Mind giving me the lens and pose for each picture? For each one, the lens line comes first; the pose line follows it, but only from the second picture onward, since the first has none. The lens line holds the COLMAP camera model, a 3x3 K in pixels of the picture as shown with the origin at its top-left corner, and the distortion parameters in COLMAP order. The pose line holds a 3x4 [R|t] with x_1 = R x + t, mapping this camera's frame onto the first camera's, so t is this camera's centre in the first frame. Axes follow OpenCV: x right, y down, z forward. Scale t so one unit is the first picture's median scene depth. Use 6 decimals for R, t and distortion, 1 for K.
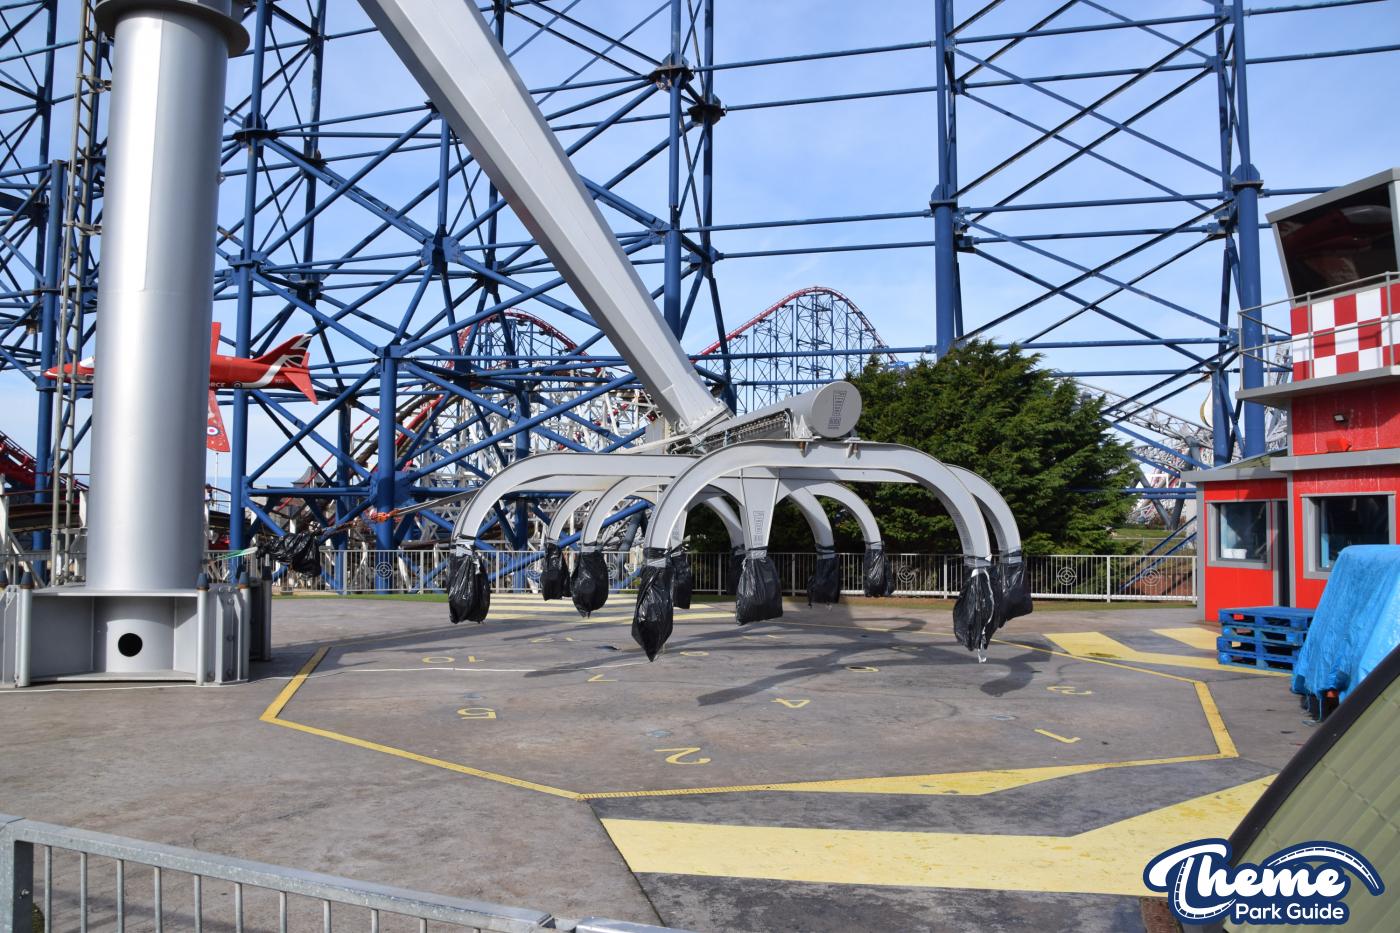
lens RADIAL K [[1110.7, 0, 700.1], [0, 1110.7, 468.1], [0, 0, 1]] dist [-0.154922, 0.102887]
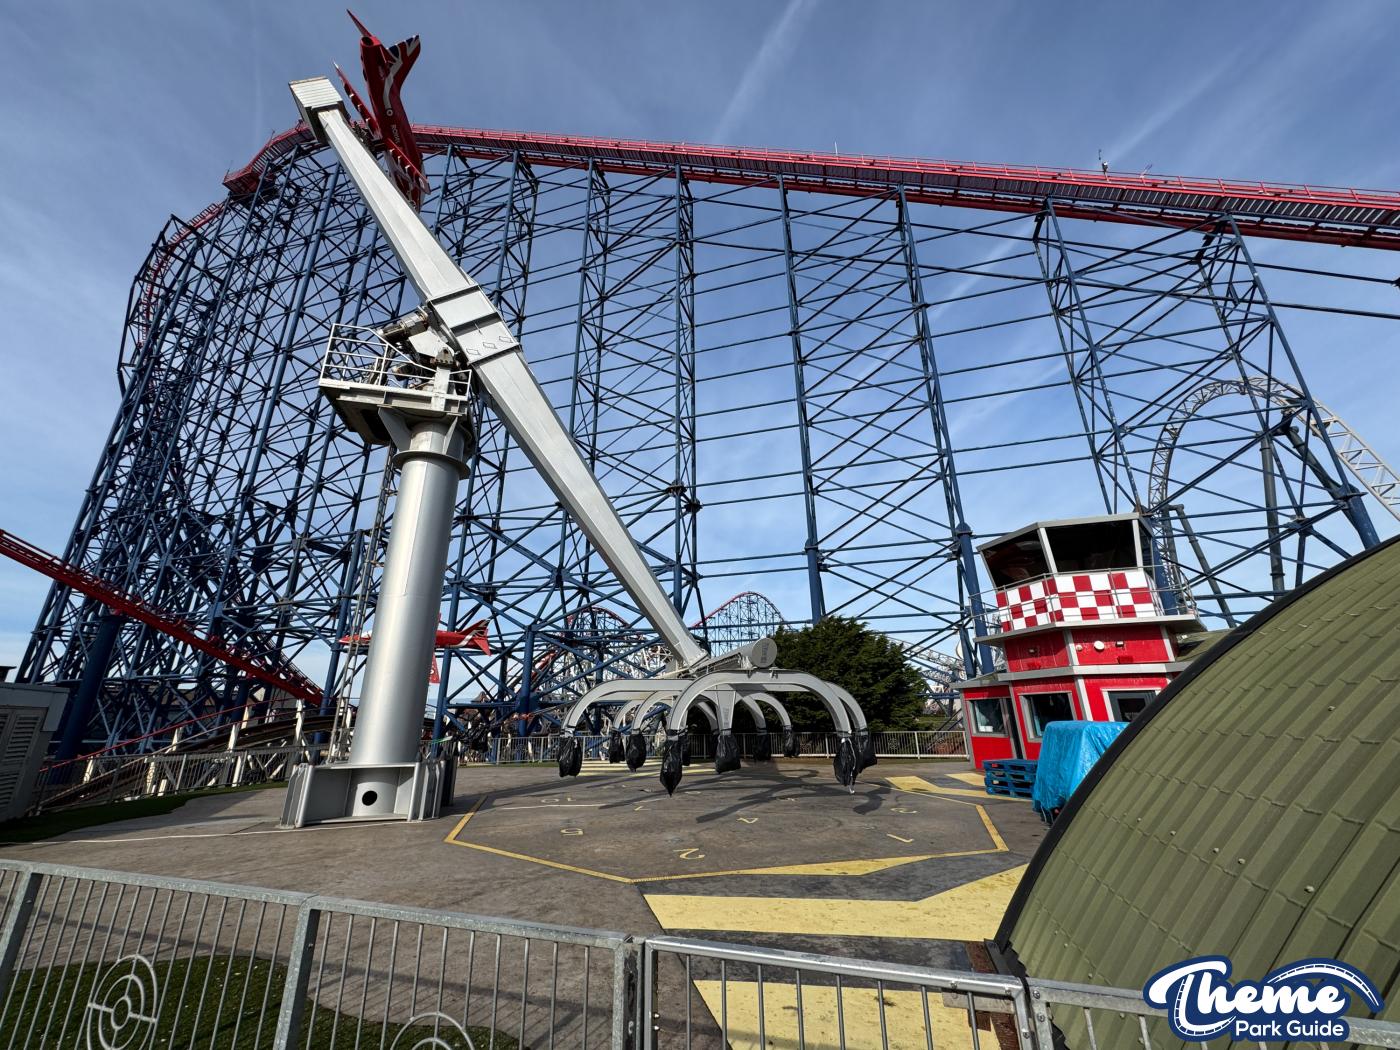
lens RADIAL K [[560.9, 0, 701.9], [0, 560.9, 521.1], [0, 0, 1]] dist [-0.002158, -0.000005]
pose [[0.999629, -0.015536, 0.022387, -0.002043], [0.021276, 0.958284, -0.285025, 0.001736], [-0.017025, 0.285395, 0.958259, -0.005326]]
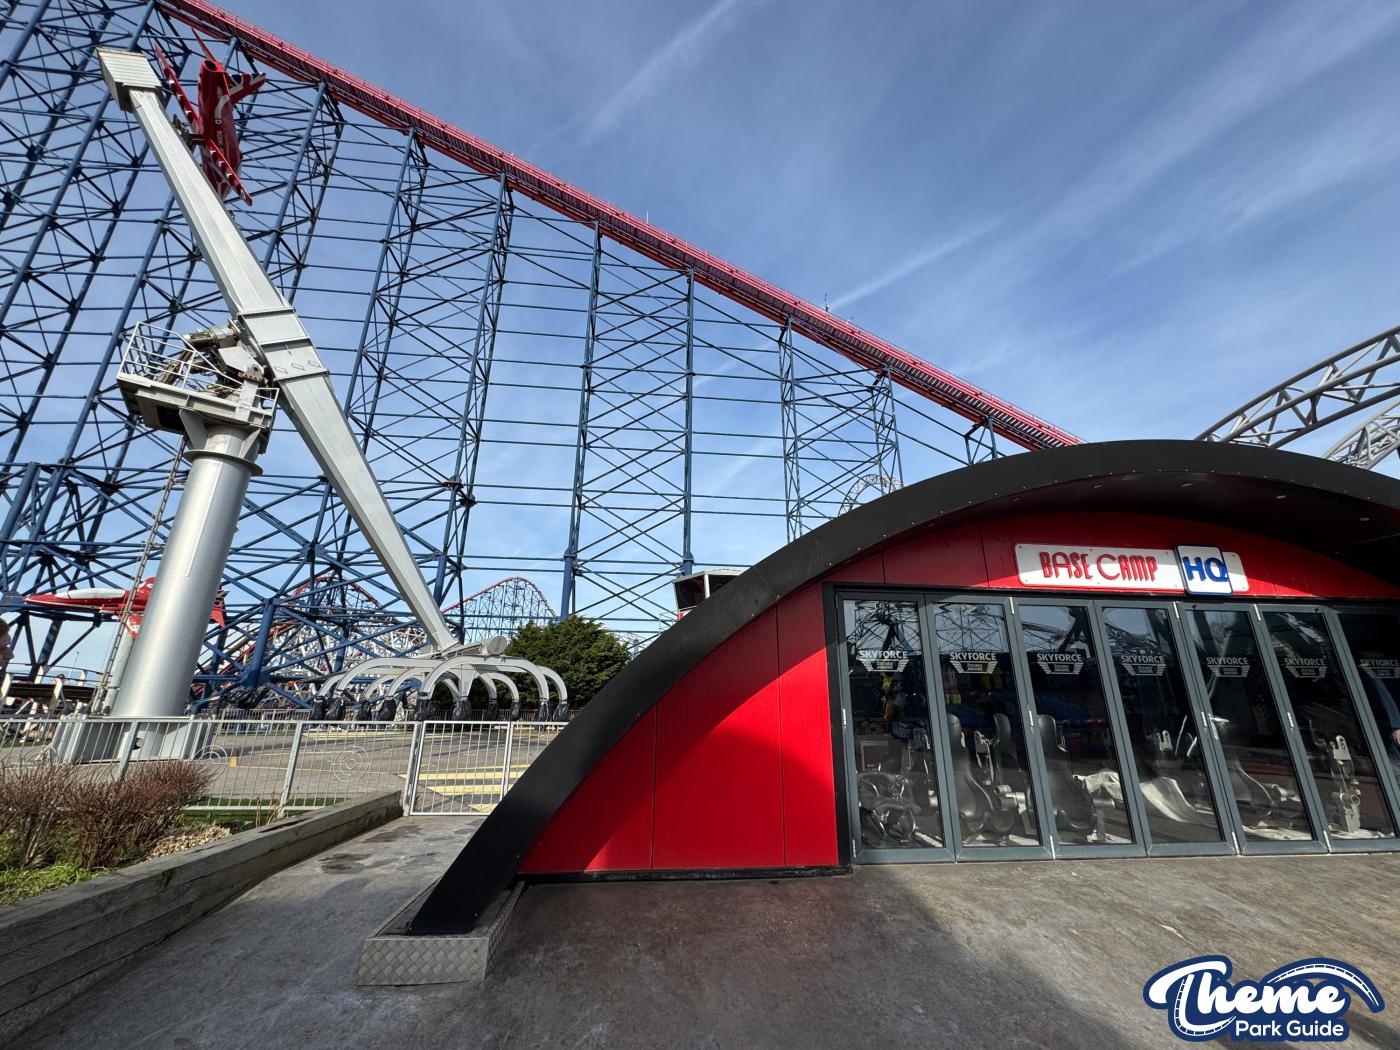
lens RADIAL K [[560.9, 0, 701.9], [0, 560.9, 521.1], [0, 0, 1]] dist [-0.002158, -0.000005]
pose [[0.910756, 0.127792, 0.392673, -0.003955], [-0.019296, 0.963042, -0.268658, 0.006970], [-0.412494, 0.237105, 0.879563, -0.207230]]
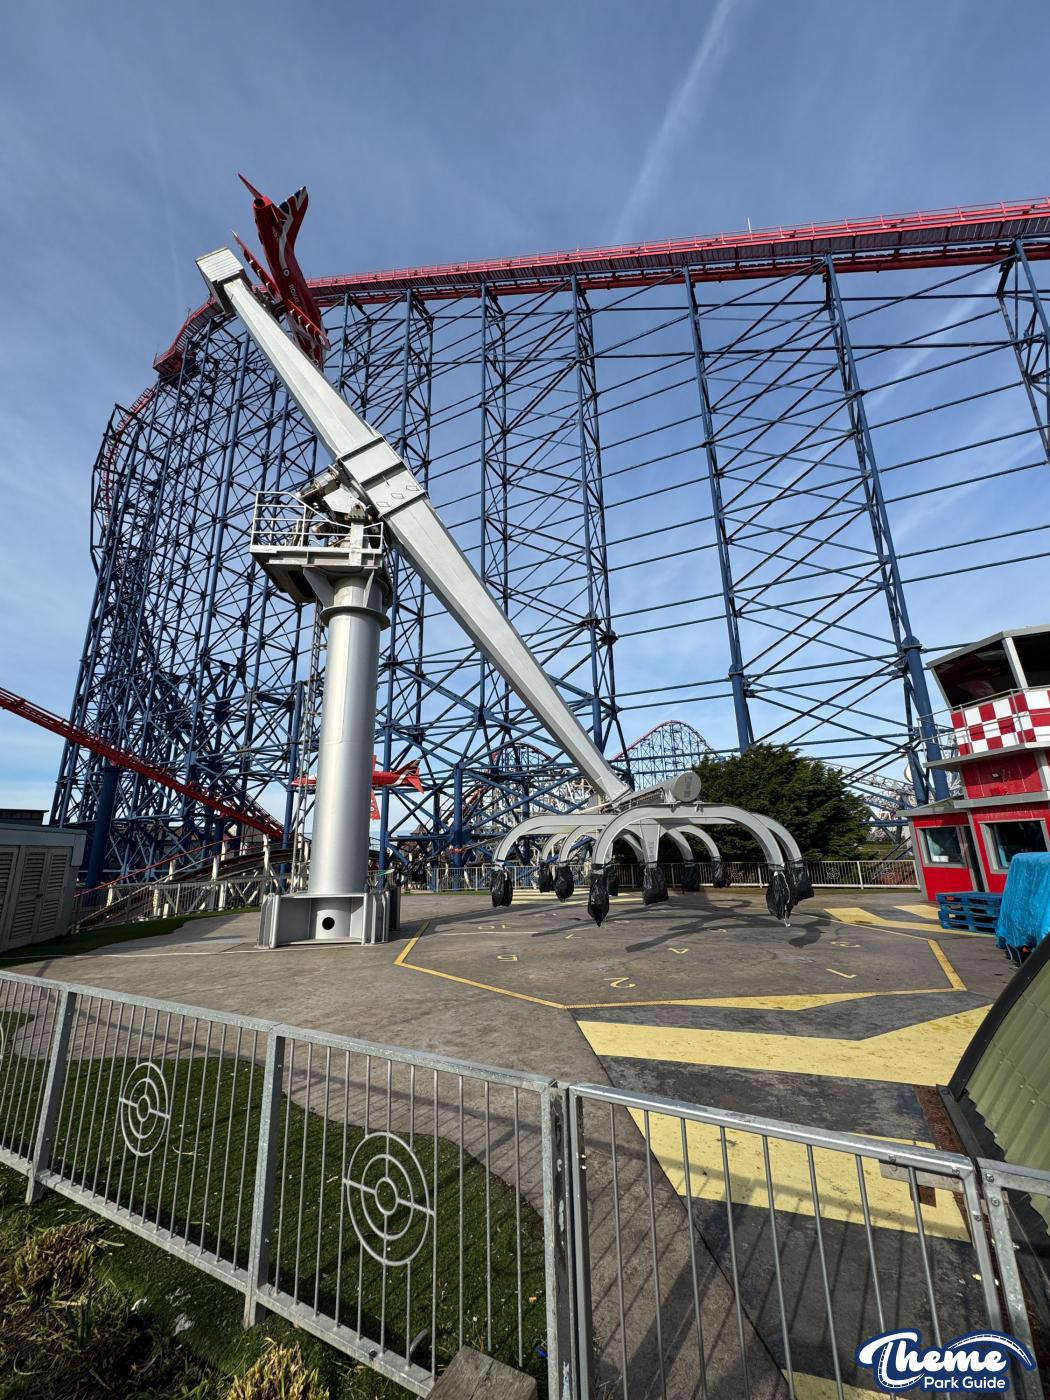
lens RADIAL K [[560.9, 0, 526.7], [0, 560.9, 700.5], [0, 0, 1]] dist [-0.002158, -0.000005]
pose [[0.986937, -0.067963, -0.146067, -0.000132], [0.036119, 0.976927, -0.210499, -0.001411], [0.157003, 0.202473, 0.966620, -0.004622]]
